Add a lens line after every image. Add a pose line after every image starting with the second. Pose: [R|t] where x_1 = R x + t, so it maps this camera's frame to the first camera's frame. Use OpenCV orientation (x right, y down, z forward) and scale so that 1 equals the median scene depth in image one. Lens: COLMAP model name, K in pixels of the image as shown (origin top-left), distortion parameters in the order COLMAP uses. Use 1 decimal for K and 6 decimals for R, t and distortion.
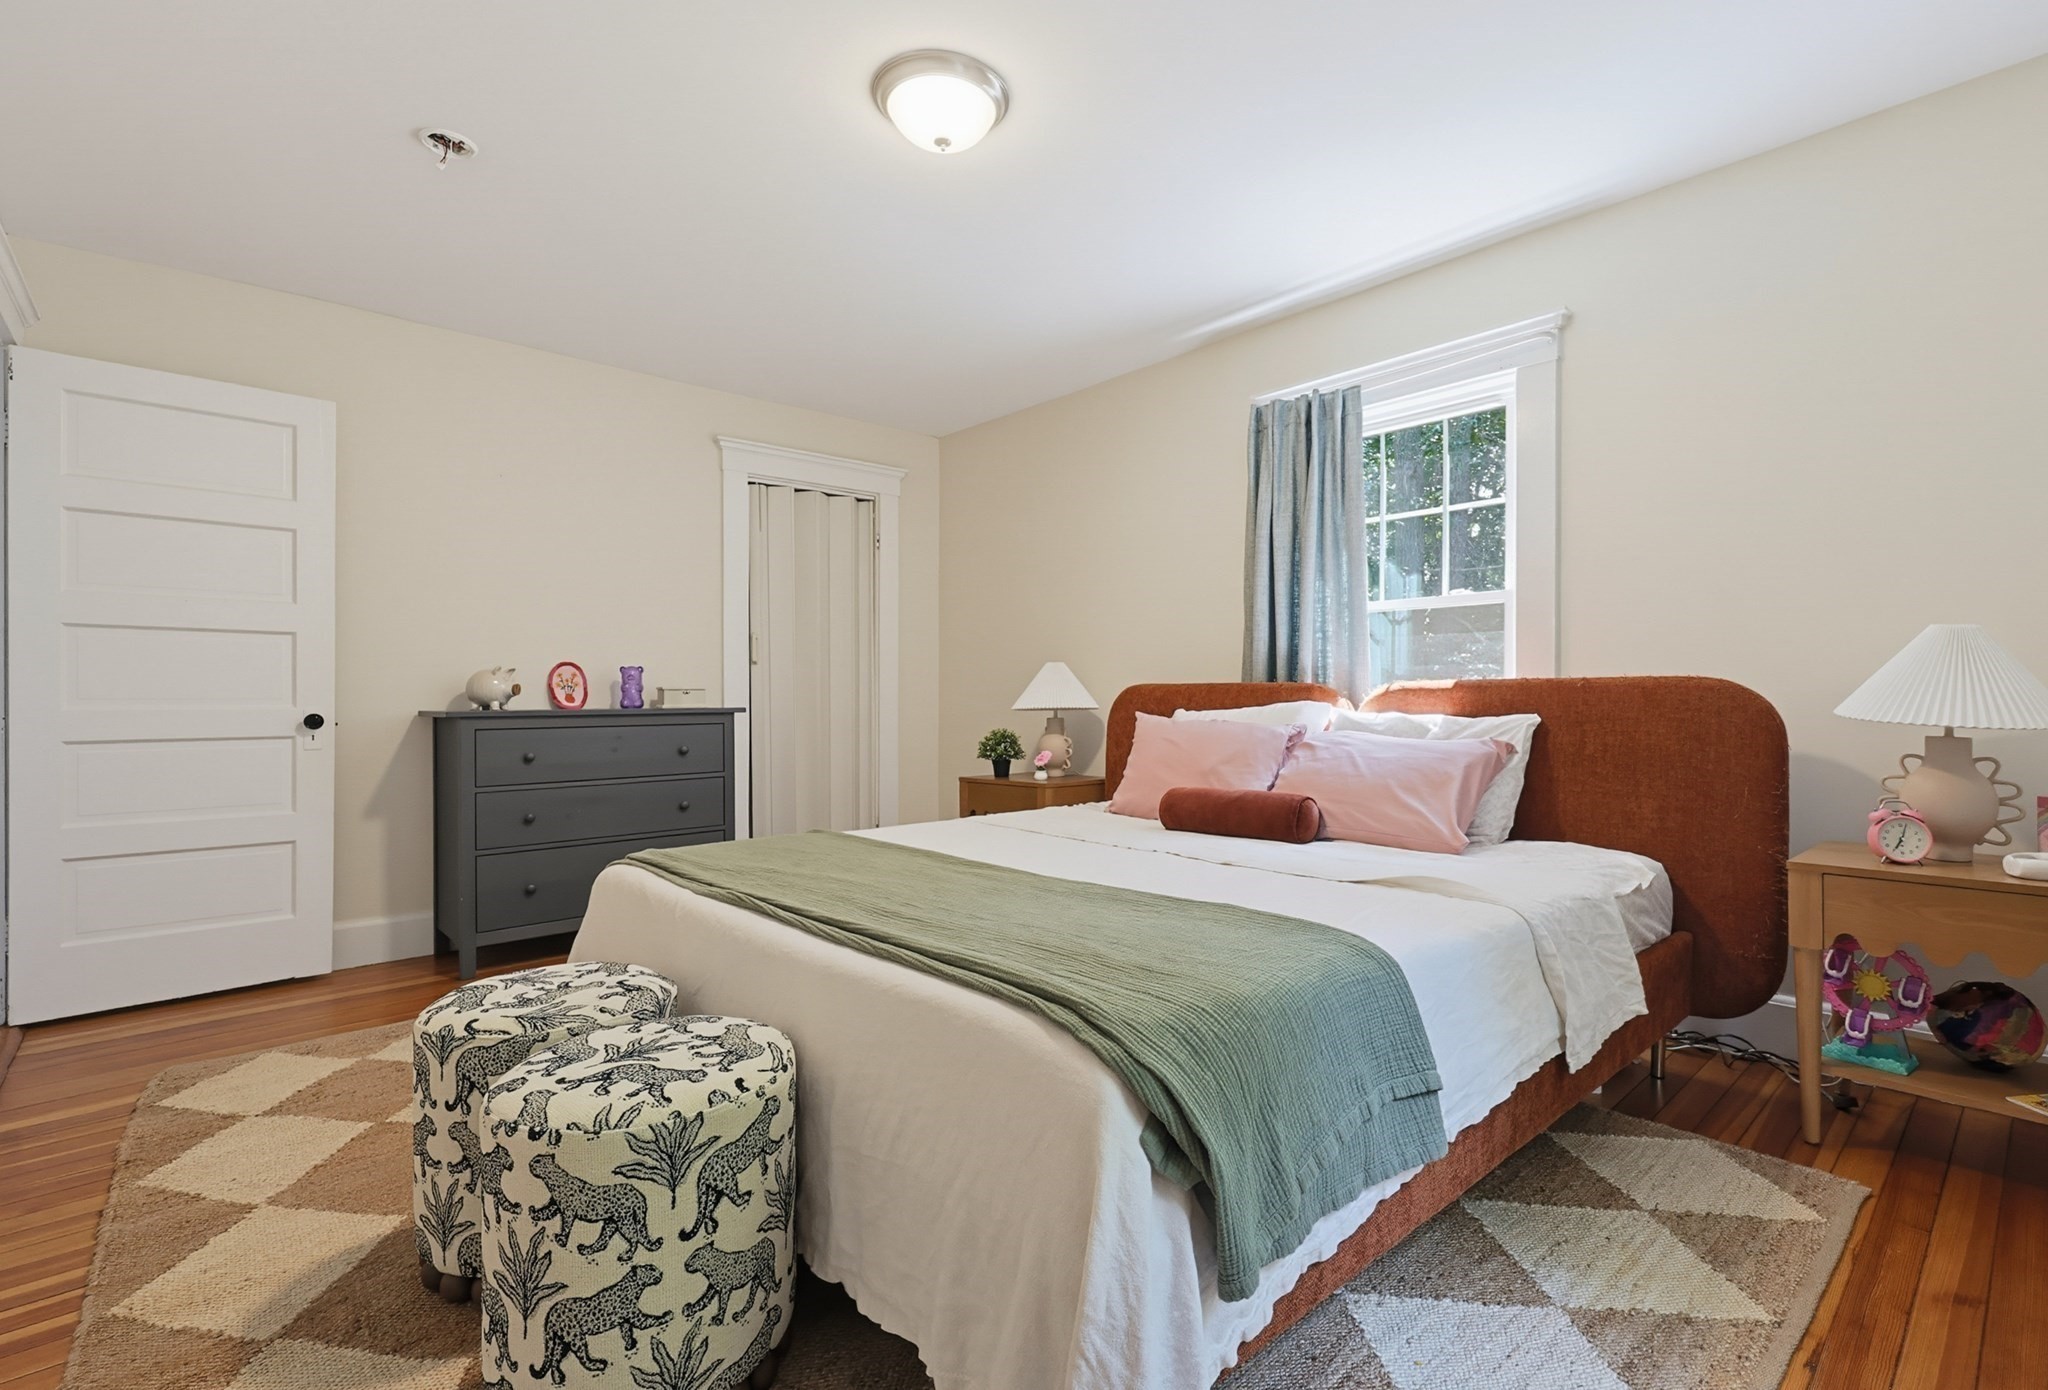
lens RADIAL K [[923.6, 0, 1076.3], [0, 923.6, 697.6], [0, 0, 1]] dist [0.001502, 0.000116]
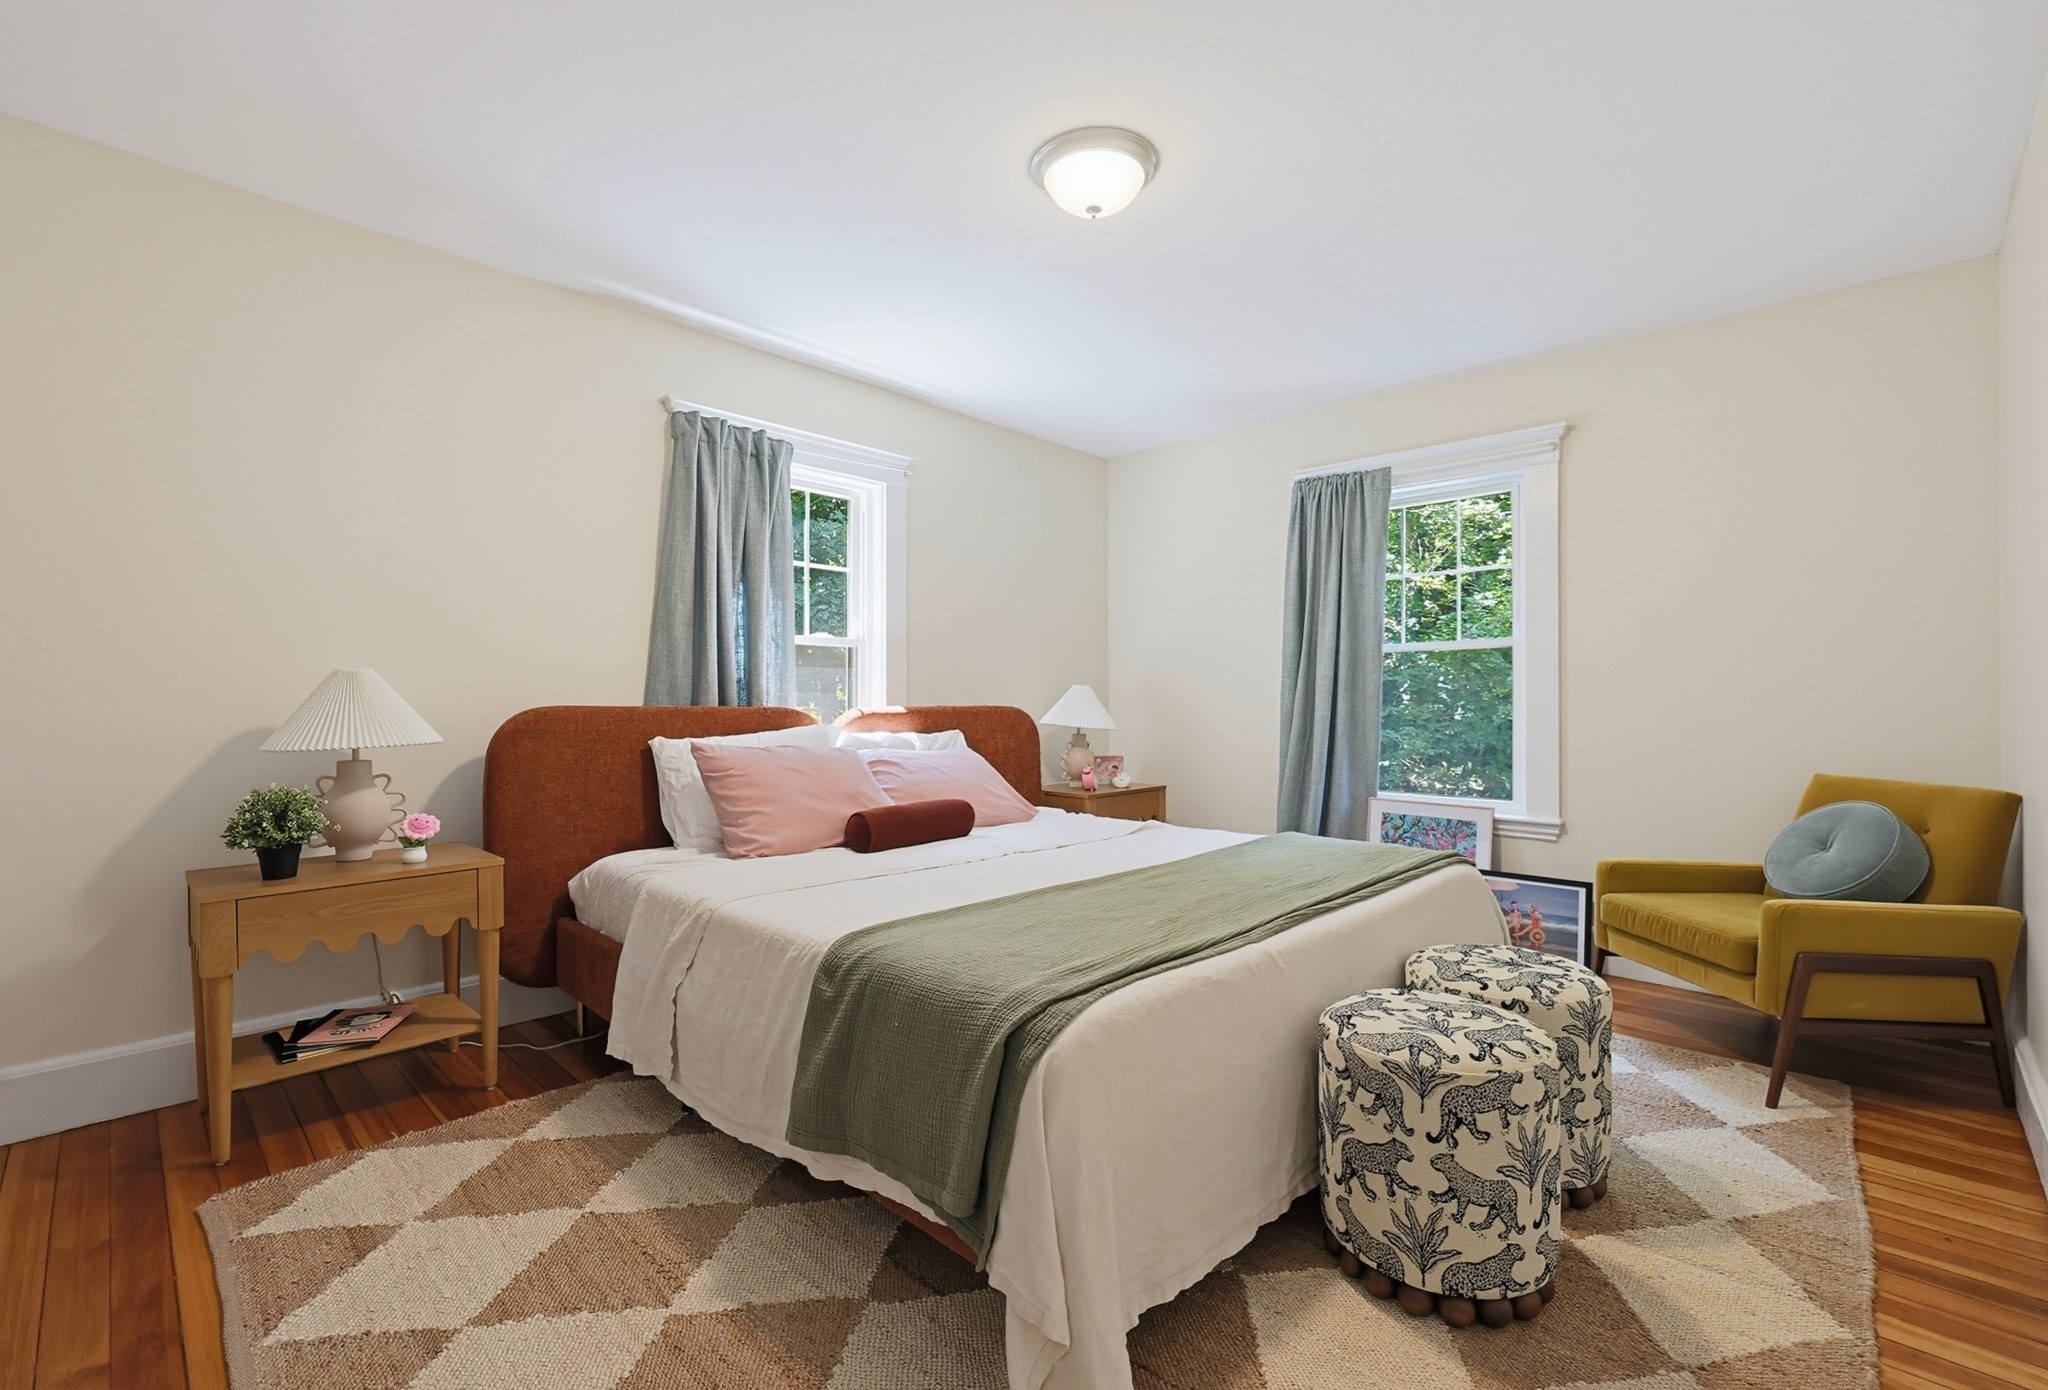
lens RADIAL K [[900.6, 0, 1024.0], [0, 900.6, 695.0], [0, 0, 1]] dist [0.000369, 0.000360]
pose [[-0.044854, 0.014565, 0.998887, -0.704301], [0.000309, 0.999894, -0.014566, -0.013049], [-0.998994, -0.000345, -0.044853, 0.681916]]
